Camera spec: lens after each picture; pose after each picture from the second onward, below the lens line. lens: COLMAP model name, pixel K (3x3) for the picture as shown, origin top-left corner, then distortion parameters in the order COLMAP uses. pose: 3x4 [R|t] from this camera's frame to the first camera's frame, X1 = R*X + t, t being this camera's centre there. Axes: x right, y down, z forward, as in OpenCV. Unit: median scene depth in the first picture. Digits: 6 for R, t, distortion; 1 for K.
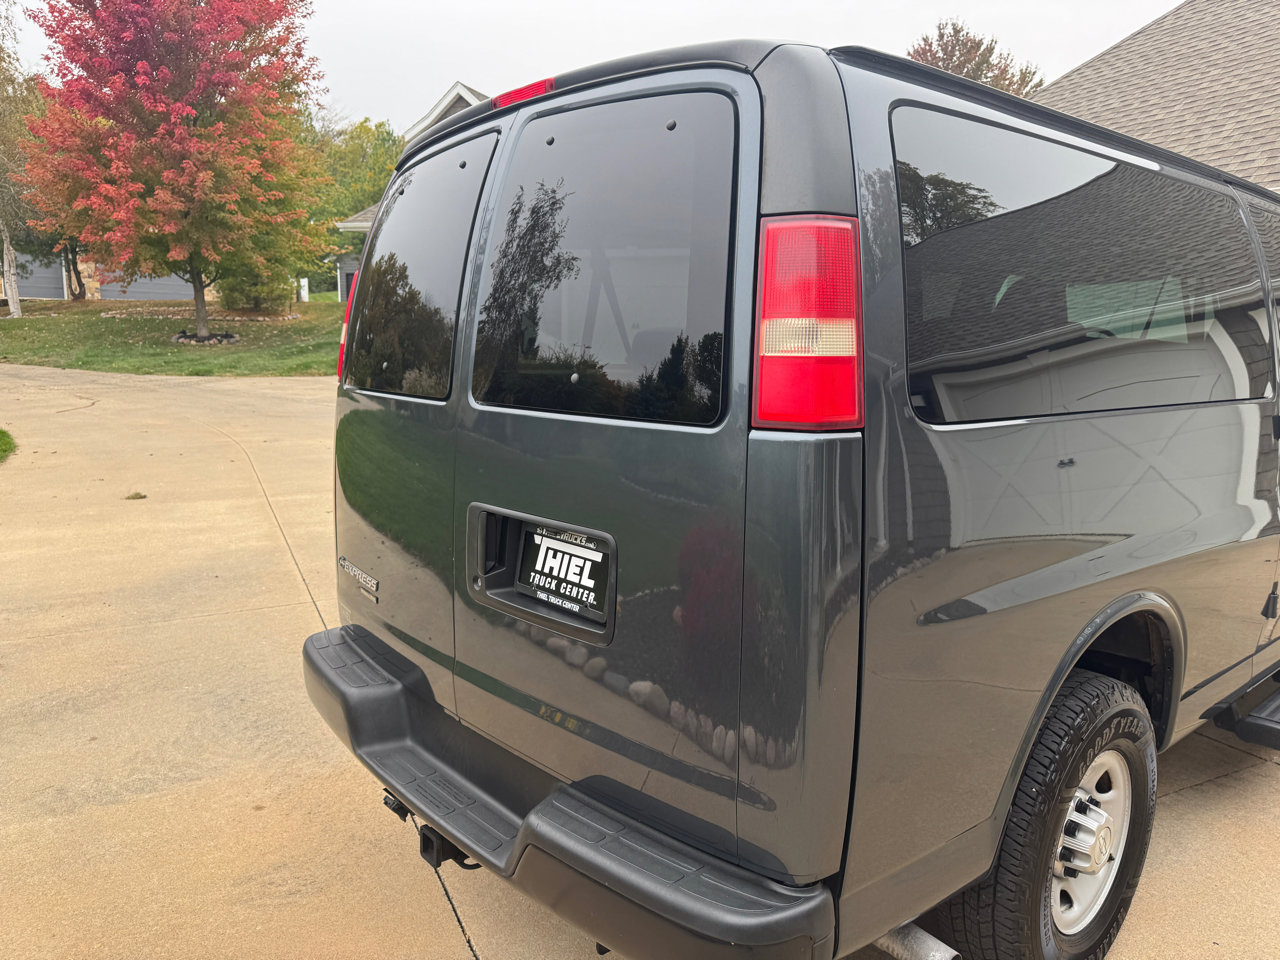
lens RADIAL K [[905.3, 0, 639.9], [0, 905.3, 485.1], [0, 0, 1]] dist [0.054127, -0.057118]
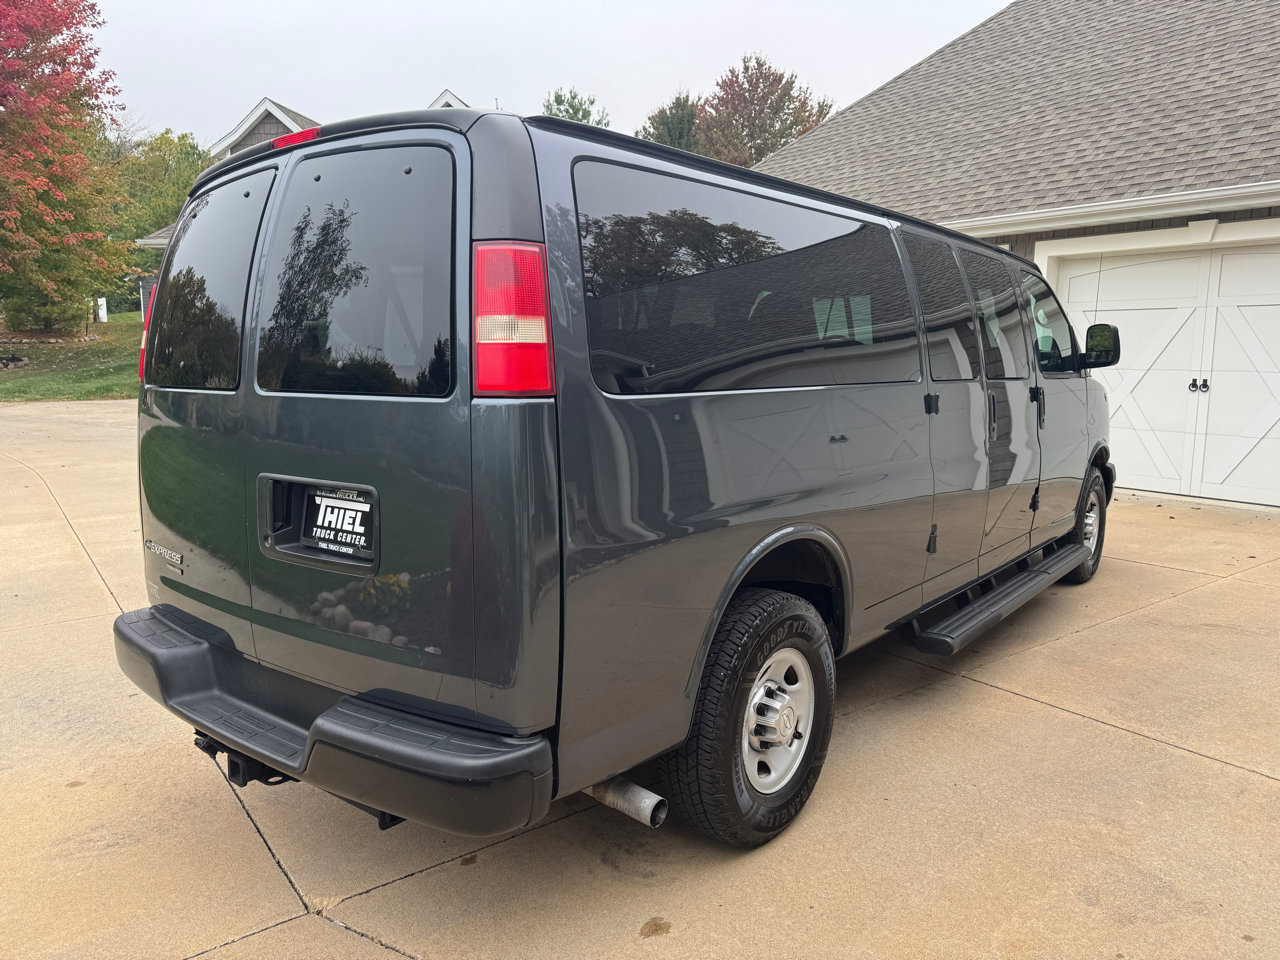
lens RADIAL K [[916.4, 0, 640.0], [0, 916.4, 480.0], [0, 0, 1]] dist [0.014378, -0.006732]
pose [[0.984415, -0.039385, 0.171395, 0.080386], [0.043717, 0.998811, -0.021574, 0.061426], [-0.170342, 0.028731, 0.984966, -0.228720]]
